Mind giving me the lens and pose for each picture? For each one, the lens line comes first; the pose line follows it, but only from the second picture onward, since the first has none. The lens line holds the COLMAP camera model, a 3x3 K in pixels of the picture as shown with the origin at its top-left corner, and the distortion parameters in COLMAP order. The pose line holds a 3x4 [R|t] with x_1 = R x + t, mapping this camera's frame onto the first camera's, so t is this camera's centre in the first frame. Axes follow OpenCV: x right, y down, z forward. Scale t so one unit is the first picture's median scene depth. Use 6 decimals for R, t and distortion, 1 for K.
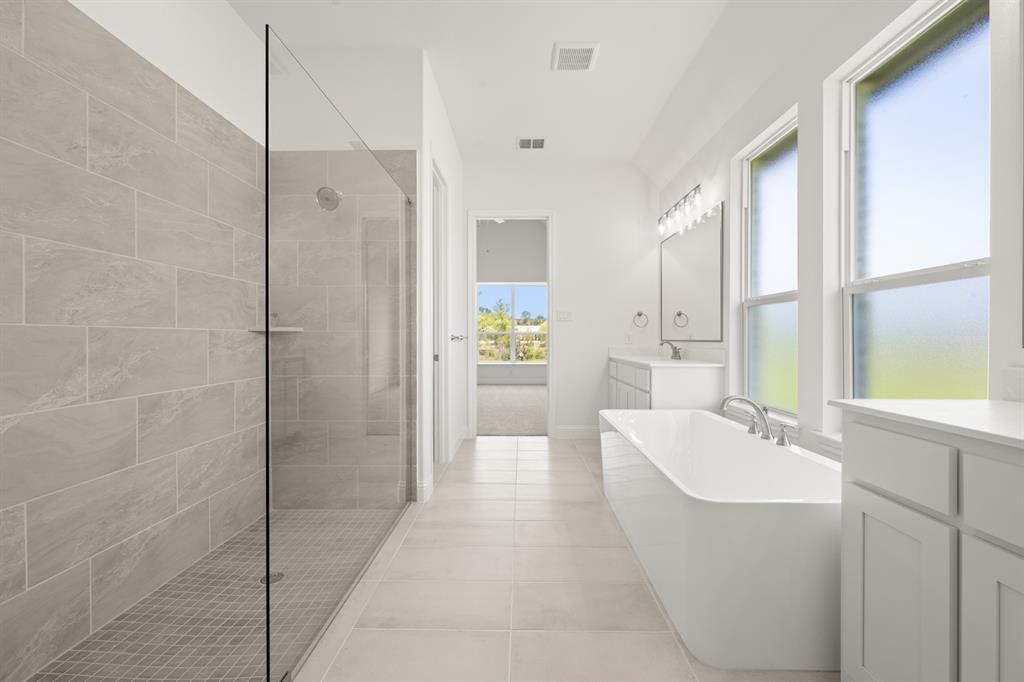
lens RADIAL K [[401.9, 0, 512.0], [0, 401.9, 341.0], [0, 0, 1]] dist [0.000043, 0.000896]
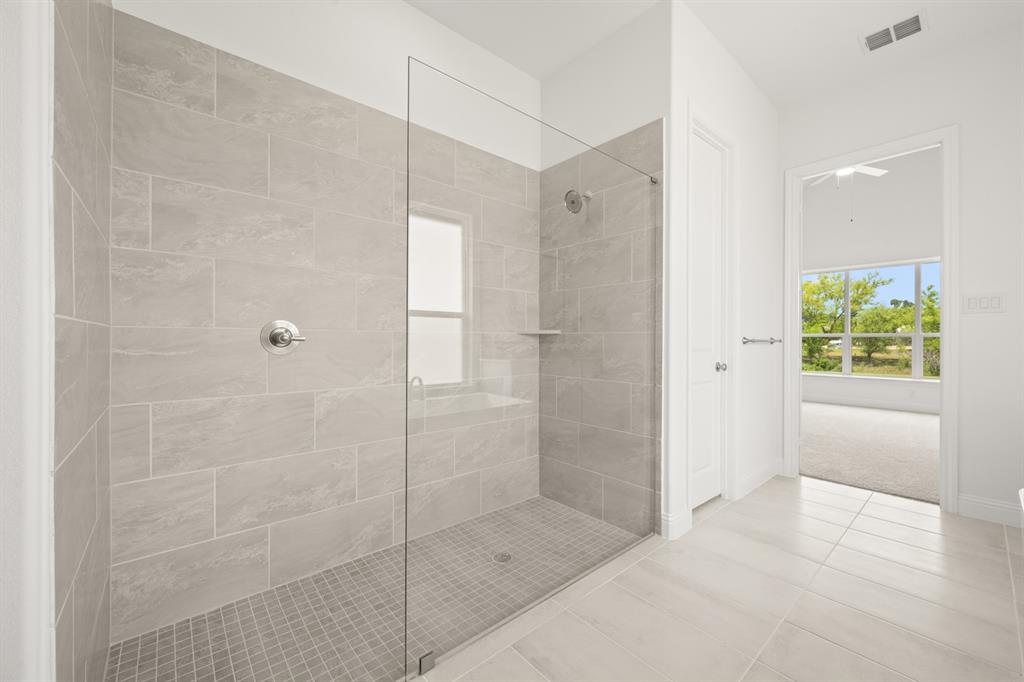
lens RADIAL K [[401.9, 0, 512.0], [0, 401.9, 341.0], [0, 0, 1]] dist [0.000043, 0.000896]
pose [[0.672769, 0.006965, -0.739820, 0.184098], [-0.011616, 0.999932, -0.001149, -0.002514], [0.739761, 0.009367, 0.672804, 0.215169]]
